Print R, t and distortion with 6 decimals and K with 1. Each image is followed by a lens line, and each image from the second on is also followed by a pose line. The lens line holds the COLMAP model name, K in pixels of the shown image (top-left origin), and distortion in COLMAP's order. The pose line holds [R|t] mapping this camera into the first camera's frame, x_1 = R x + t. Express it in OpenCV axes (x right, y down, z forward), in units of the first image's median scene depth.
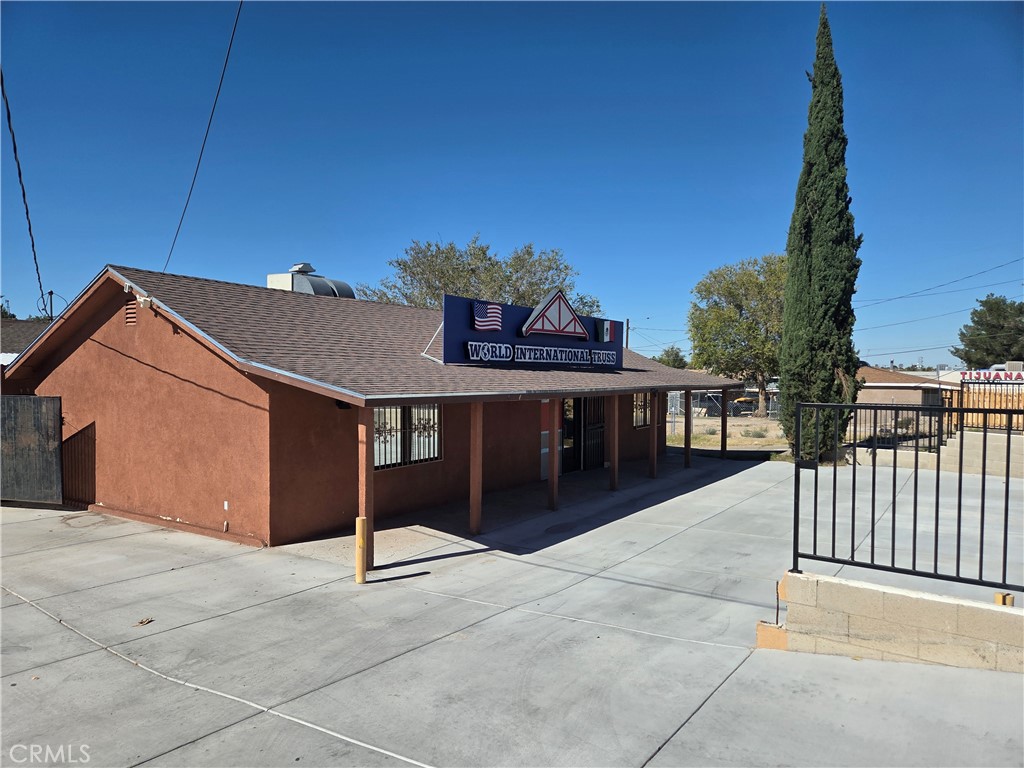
lens RADIAL K [[687.2, 0, 505.5], [0, 687.2, 386.0], [0, 0, 1]] dist [0.074321, -0.059145]
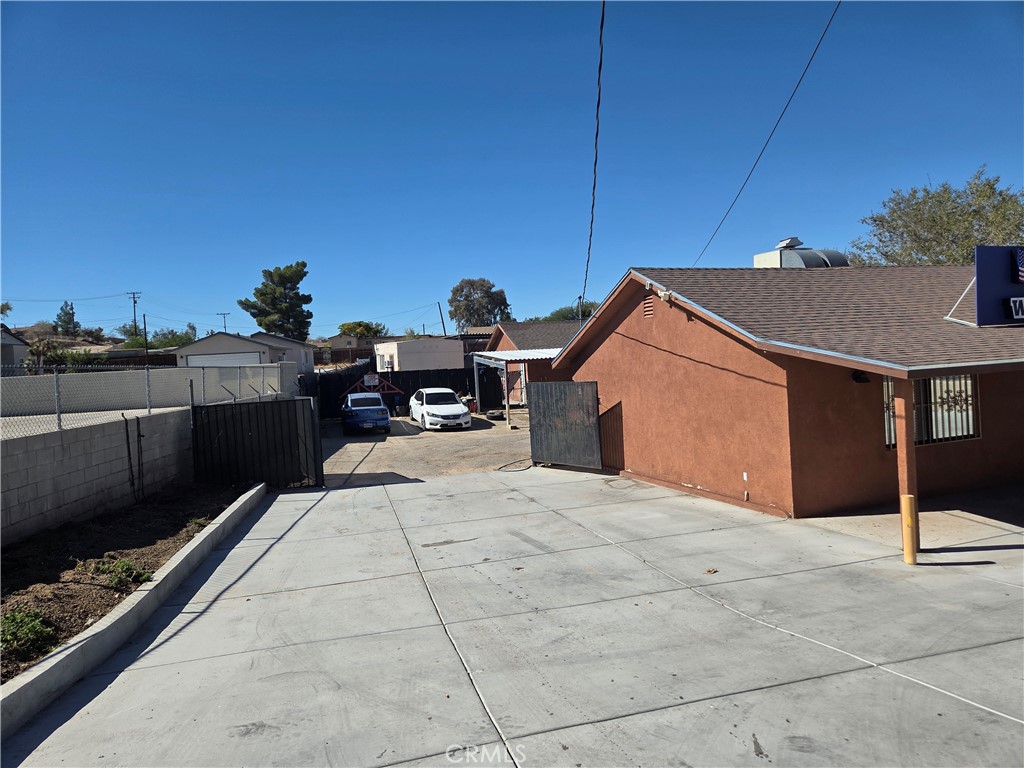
lens RADIAL K [[687.2, 0, 505.5], [0, 687.2, 386.0], [0, 0, 1]] dist [0.074321, -0.059145]
pose [[0.810958, -0.035073, -0.584052, -0.065130], [0.053220, 0.998486, 0.013936, -0.001962], [0.582679, -0.042385, 0.811596, -0.070005]]
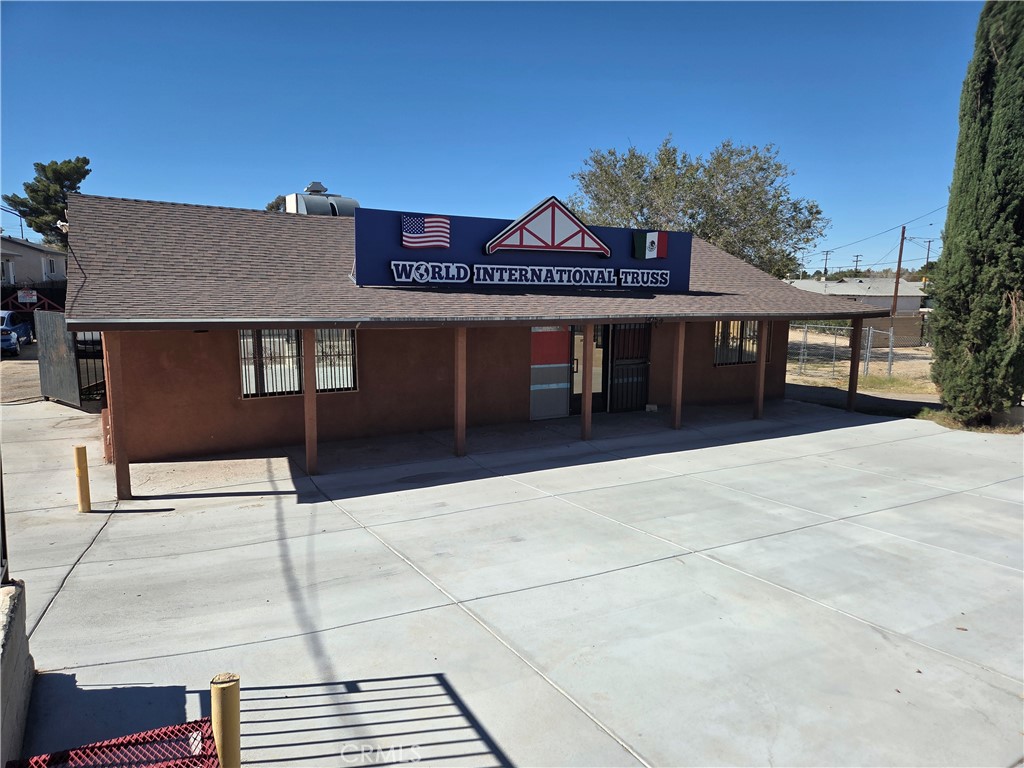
lens RADIAL K [[687.2, 0, 505.5], [0, 687.2, 386.0], [0, 0, 1]] dist [0.074321, -0.059145]
pose [[0.905228, 0.060650, -0.420575, 0.535715], [-0.013142, 0.993284, 0.114954, -0.009522], [0.424722, -0.098533, 0.899946, 0.276616]]
